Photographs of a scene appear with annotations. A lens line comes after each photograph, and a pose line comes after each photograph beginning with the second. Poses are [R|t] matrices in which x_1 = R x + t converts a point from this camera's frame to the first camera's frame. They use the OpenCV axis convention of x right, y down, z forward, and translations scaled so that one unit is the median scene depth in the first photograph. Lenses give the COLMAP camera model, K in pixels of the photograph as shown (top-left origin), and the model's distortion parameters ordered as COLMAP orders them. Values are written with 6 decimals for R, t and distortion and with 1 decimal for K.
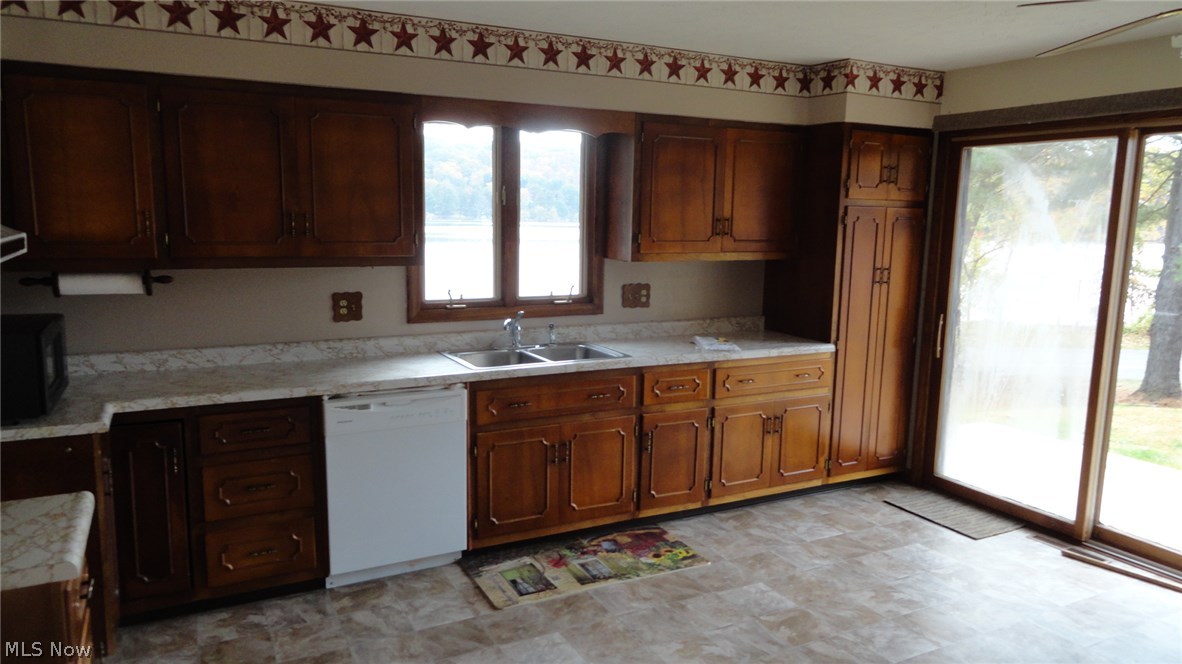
lens RADIAL K [[810.2, 0, 593.0], [0, 810.2, 334.1], [0, 0, 1]] dist [-0.000067, 0.006011]
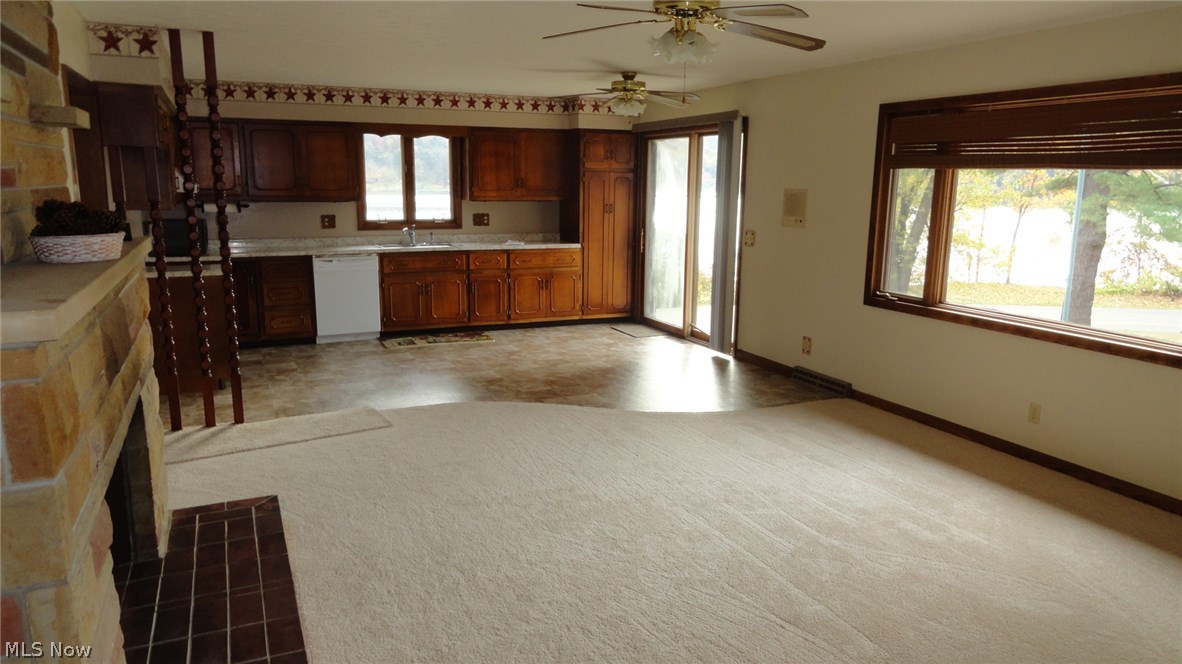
lens RADIAL K [[810.2, 0, 593.0], [0, 810.2, 334.1], [0, 0, 1]] dist [-0.000067, 0.006011]
pose [[0.997981, 0.003379, -0.063417, 0.497122], [-0.001095, 0.999351, 0.036015, 0.174127], [0.063498, -0.035873, 0.997337, -1.026756]]
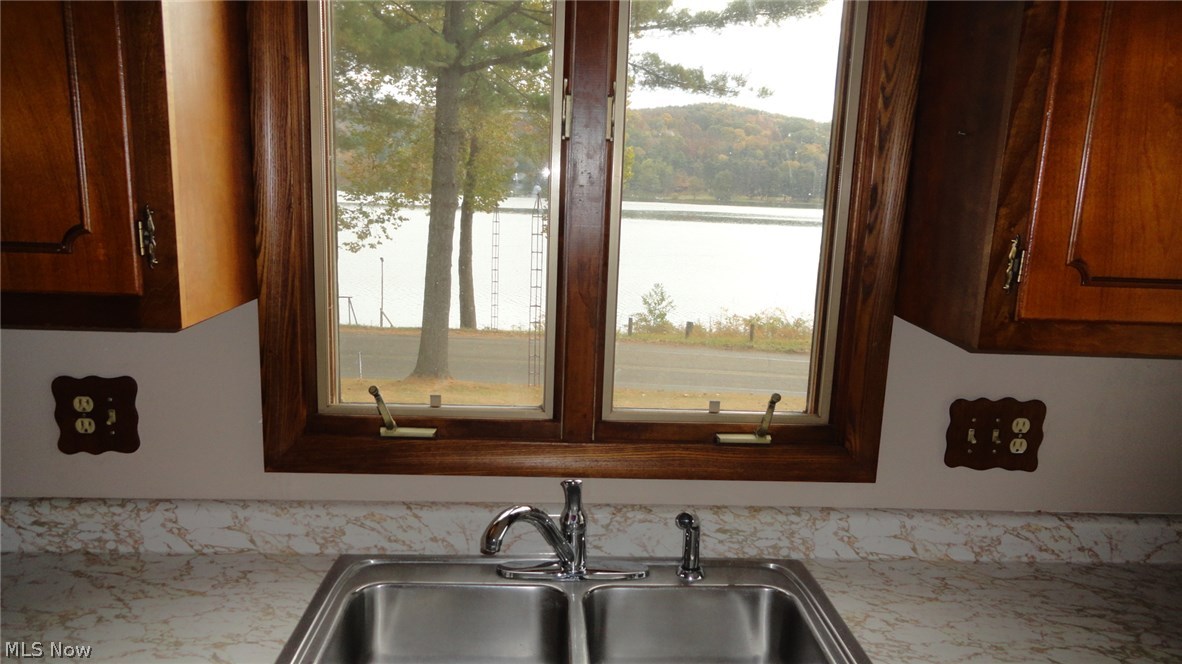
lens RADIAL K [[826.7, 0, 591.3], [0, 826.7, 295.7], [0, 0, 1]] dist [0.000999, 0.001710]
pose [[0.907892, 0.073012, -0.412796, 0.045127], [-0.084526, 0.996374, -0.009674, -0.096566], [0.410593, 0.043675, 0.910772, 0.712650]]
